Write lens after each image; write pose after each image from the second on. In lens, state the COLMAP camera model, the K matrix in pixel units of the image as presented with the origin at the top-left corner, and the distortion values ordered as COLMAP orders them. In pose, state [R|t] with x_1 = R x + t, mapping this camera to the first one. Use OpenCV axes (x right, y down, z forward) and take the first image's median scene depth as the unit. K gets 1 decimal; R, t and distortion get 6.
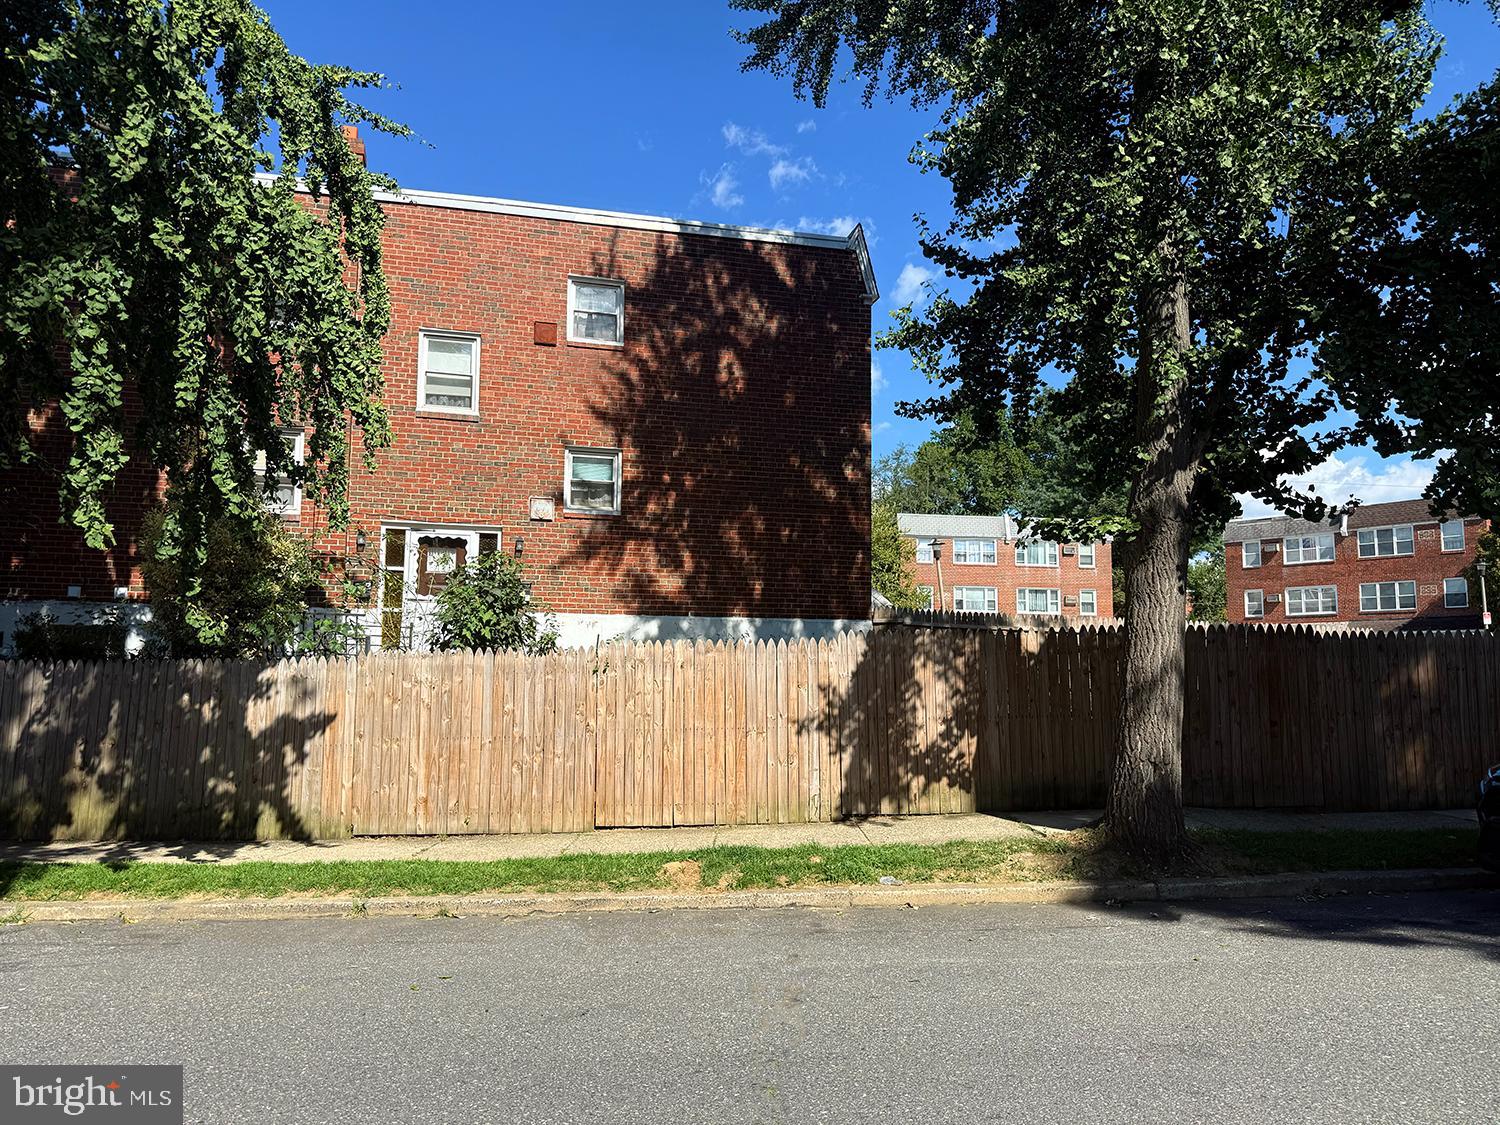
lens RADIAL K [[970.9, 0, 769.8], [0, 970.9, 563.6], [0, 0, 1]] dist [0.149982, -0.199667]
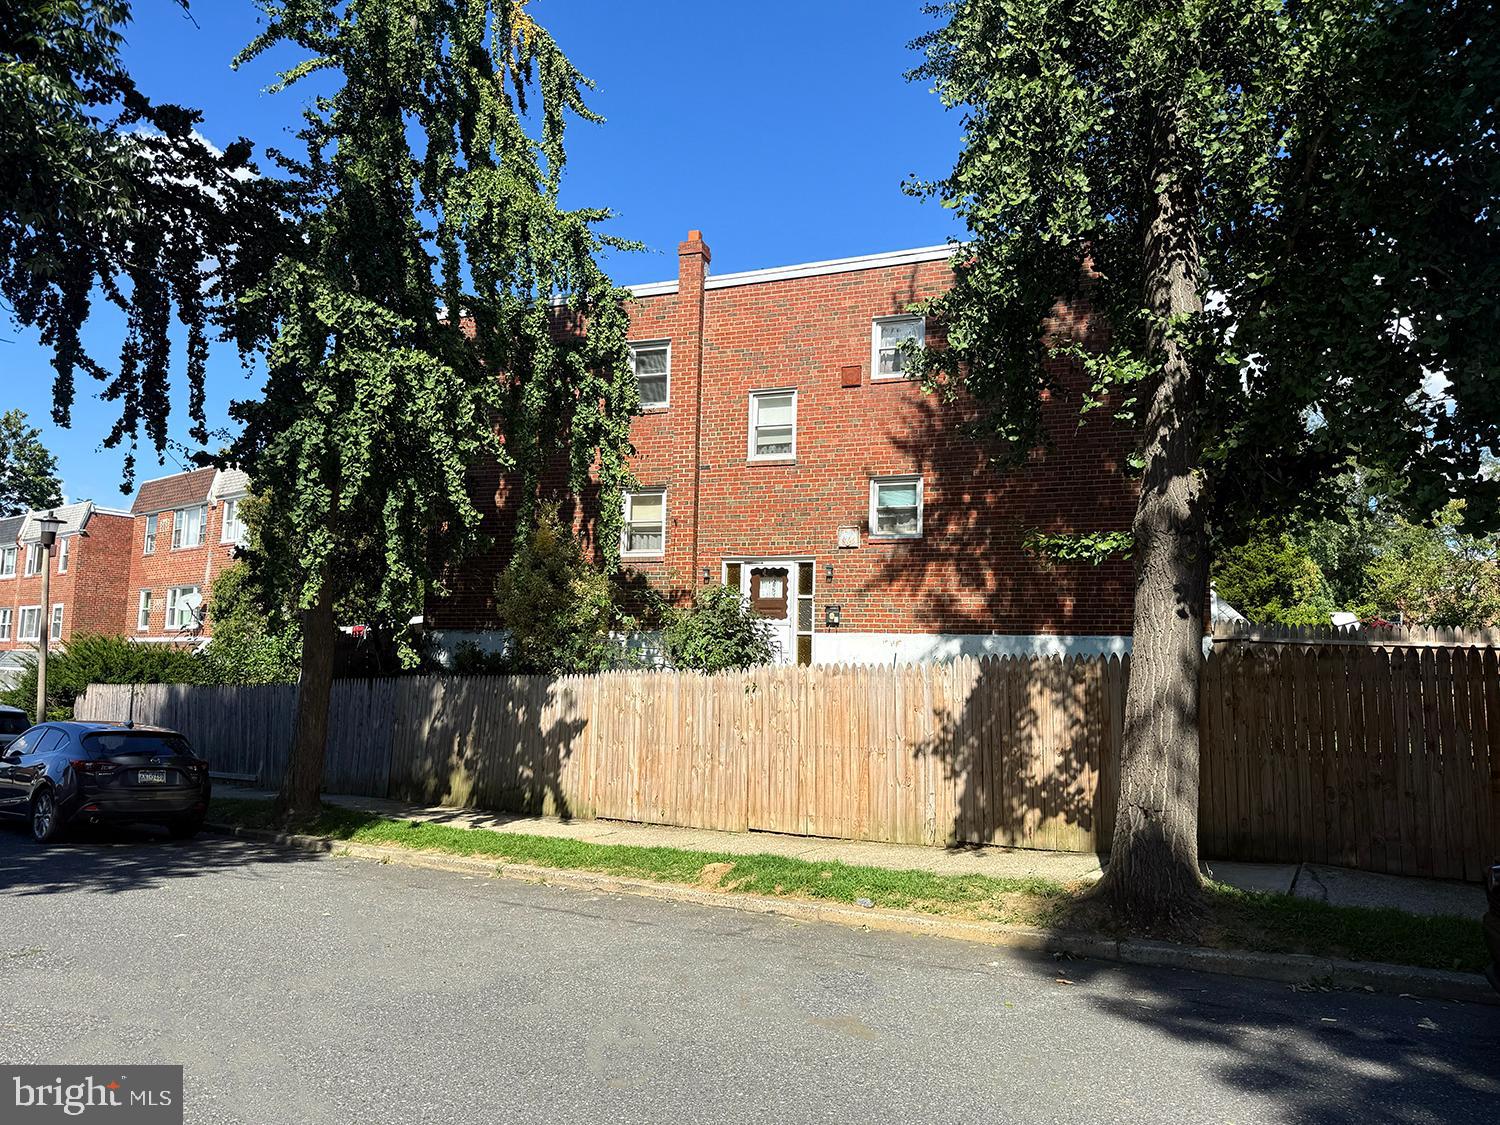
lens RADIAL K [[970.9, 0, 769.8], [0, 970.9, 563.6], [0, 0, 1]] dist [0.149982, -0.199667]
pose [[0.852333, -0.050153, -0.520589, 0.436210], [0.044796, 0.998734, -0.022875, -0.010244], [0.521077, -0.003824, 0.853501, 0.049887]]
